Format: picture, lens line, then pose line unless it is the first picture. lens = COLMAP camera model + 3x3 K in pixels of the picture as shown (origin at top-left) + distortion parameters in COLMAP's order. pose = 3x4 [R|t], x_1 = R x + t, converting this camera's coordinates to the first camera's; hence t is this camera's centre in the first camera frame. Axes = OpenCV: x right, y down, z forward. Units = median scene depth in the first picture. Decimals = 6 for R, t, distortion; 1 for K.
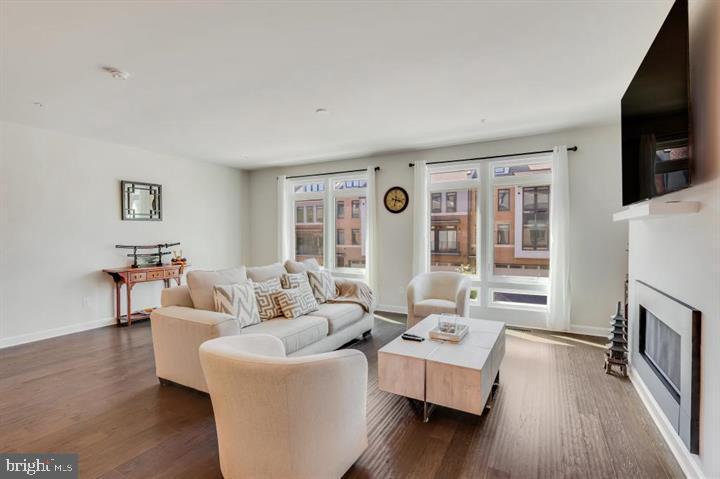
lens RADIAL K [[325.8, 0, 360.8], [0, 325.8, 238.8], [0, 0, 1]] dist [0.008222, 0.000727]
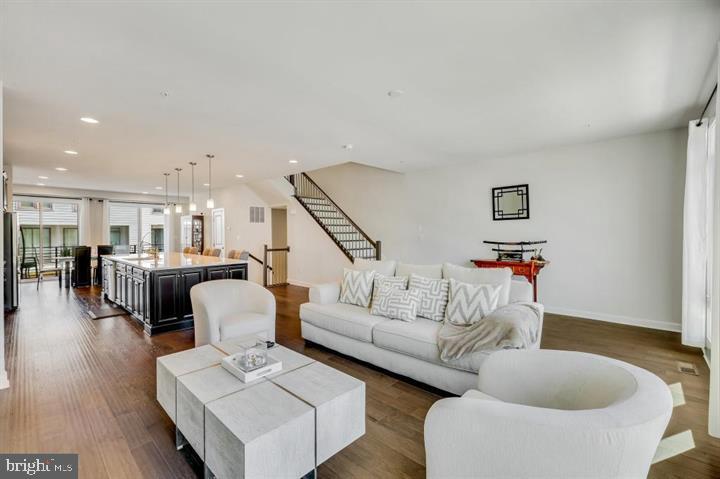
lens RADIAL K [[308.9, 0, 357.3], [0, 308.9, 235.6], [0, 0, 1]] dist [-0.002305, -0.000128]
pose [[-0.232763, 0.010803, -0.972474, 0.480194], [-0.016456, 0.999751, 0.015044, -0.009449], [0.972394, 0.019504, -0.232527, 0.734415]]
